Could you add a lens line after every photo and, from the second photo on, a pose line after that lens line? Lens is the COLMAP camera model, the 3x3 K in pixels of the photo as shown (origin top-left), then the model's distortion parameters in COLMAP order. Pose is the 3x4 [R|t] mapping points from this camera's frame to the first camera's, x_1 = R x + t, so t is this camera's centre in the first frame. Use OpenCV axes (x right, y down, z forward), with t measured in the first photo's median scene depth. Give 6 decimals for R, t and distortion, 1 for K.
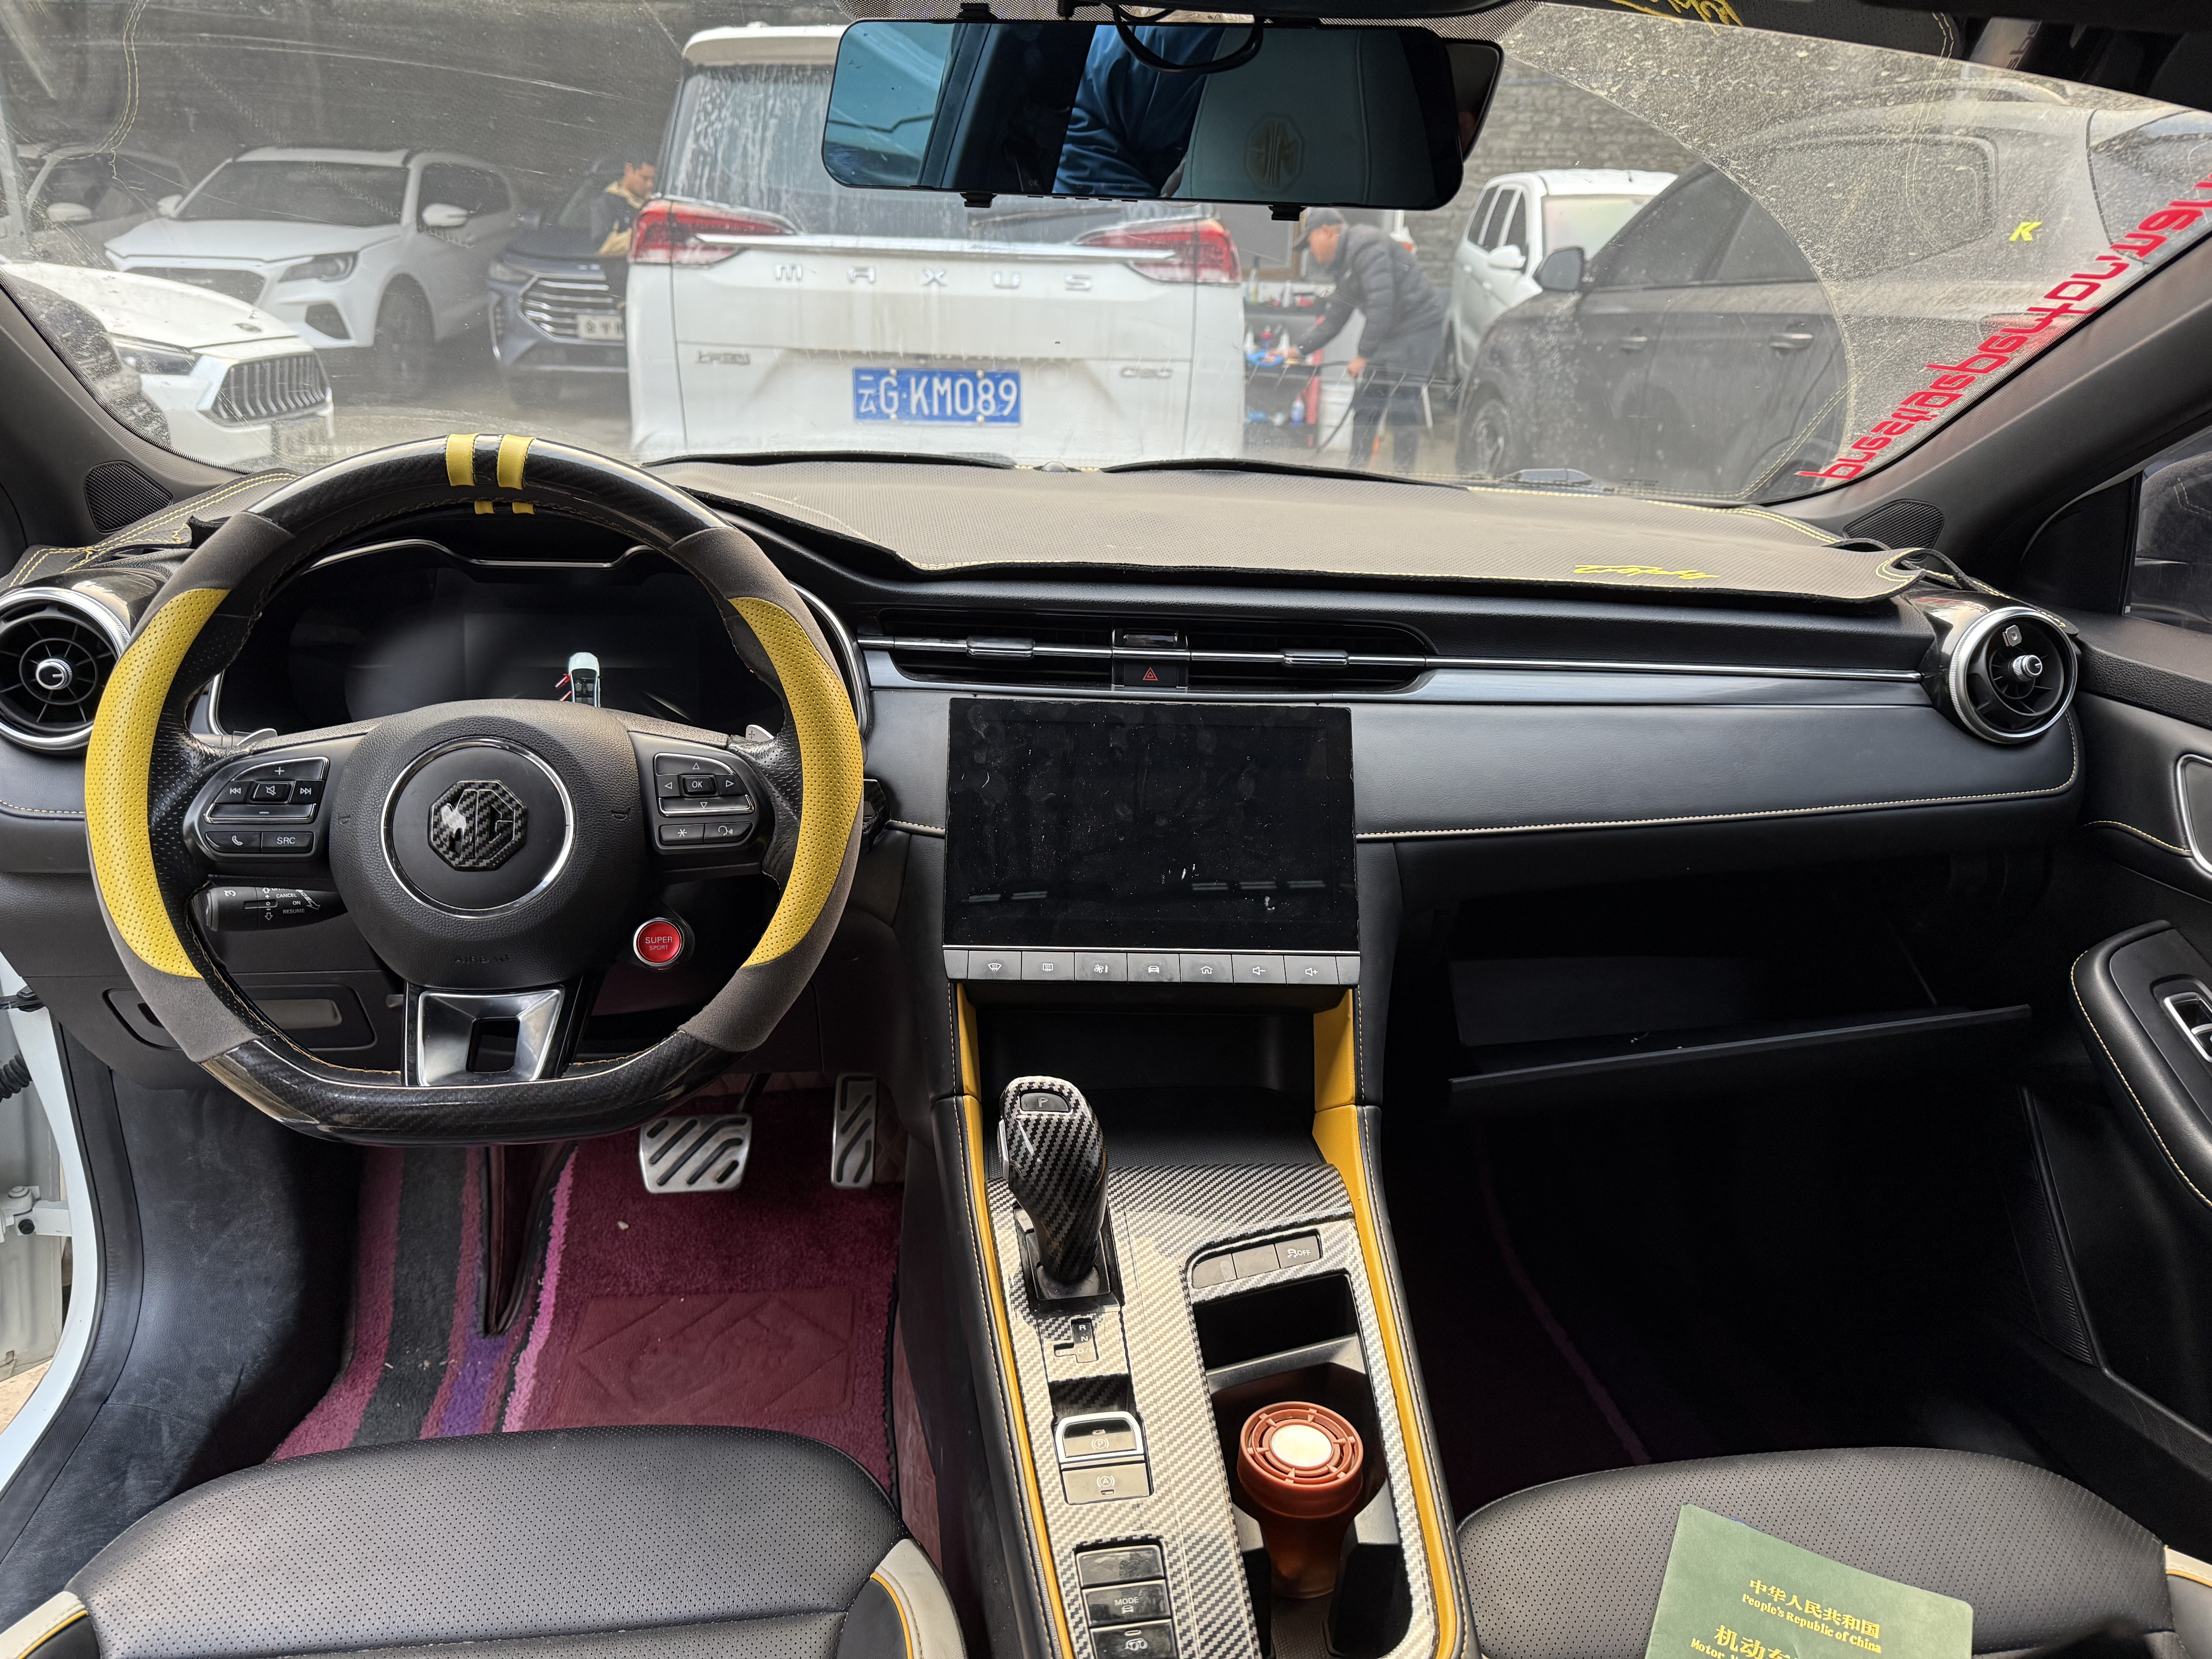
lens RADIAL K [[1567.1, 0, 1102.2], [0, 1567.1, 823.6], [0, 0, 1]] dist [0.009817, -0.013674]
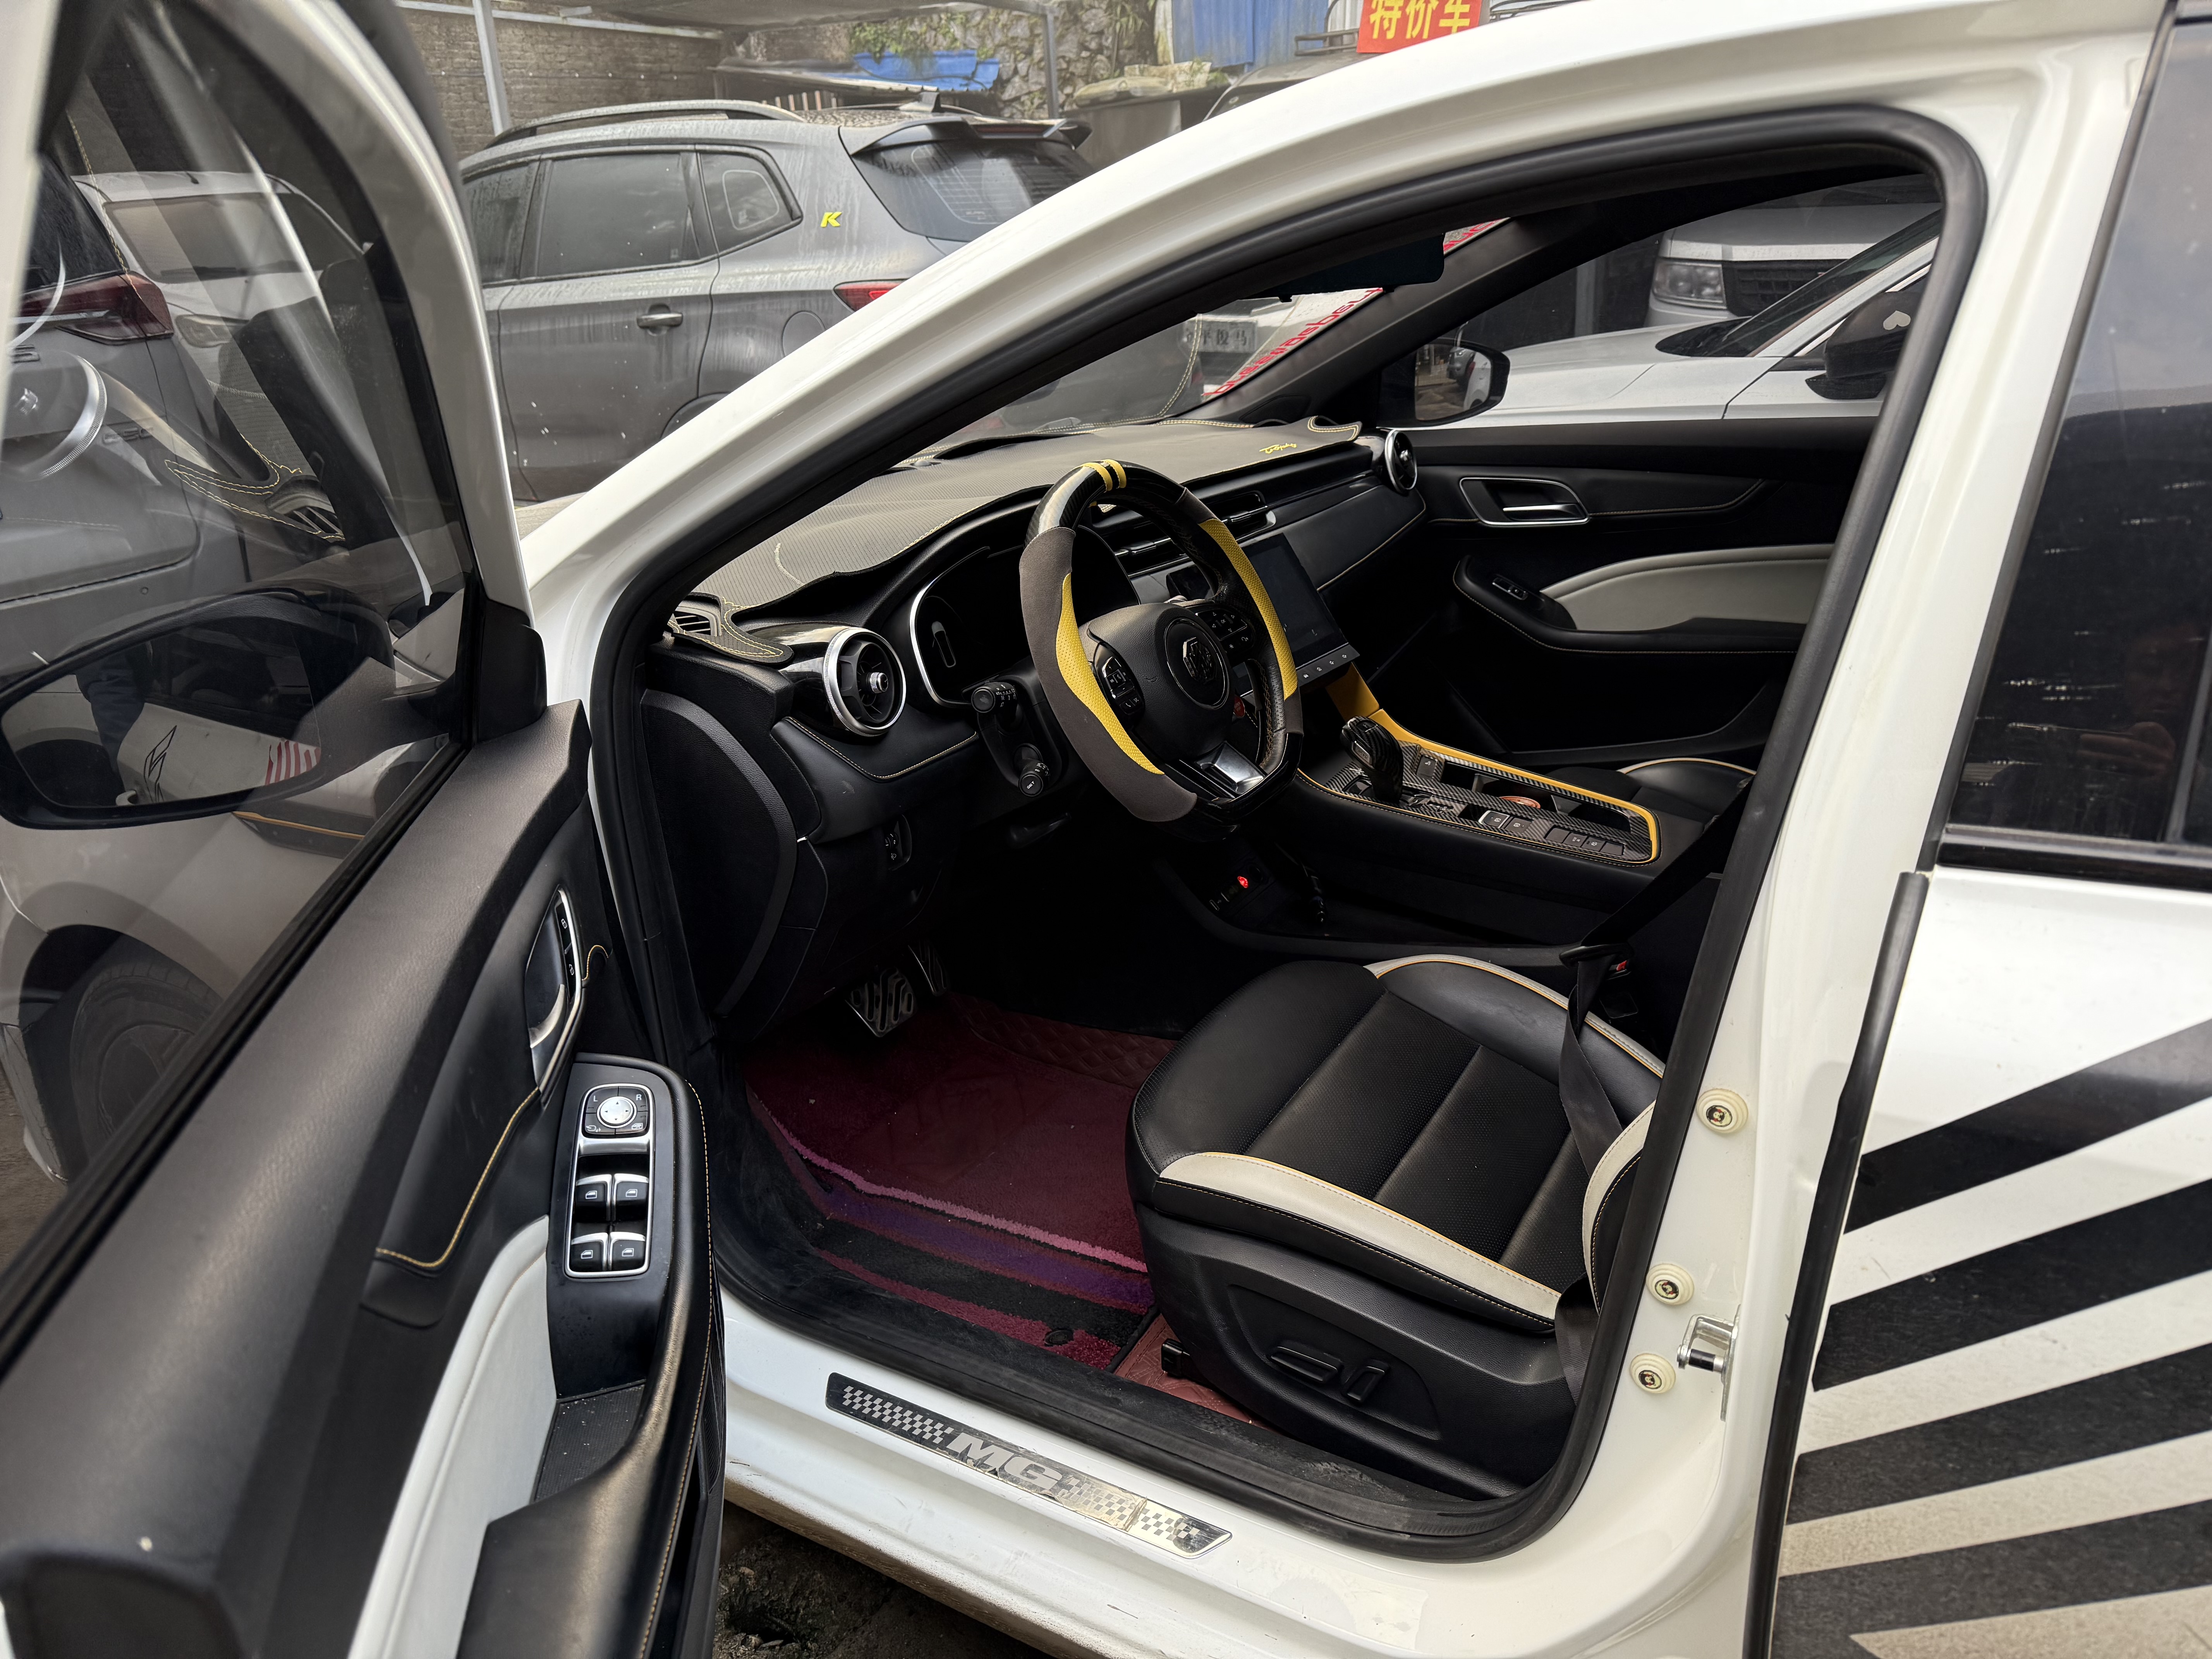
lens RADIAL K [[1567.1, 0, 1102.2], [0, 1567.1, 823.6], [0, 0, 1]] dist [0.009817, -0.013674]
pose [[0.665938, -0.336837, 0.665633, -1.292413], [0.326954, 0.933783, 0.145428, -0.077309], [-0.670543, 0.120785, 0.731972, -0.253478]]
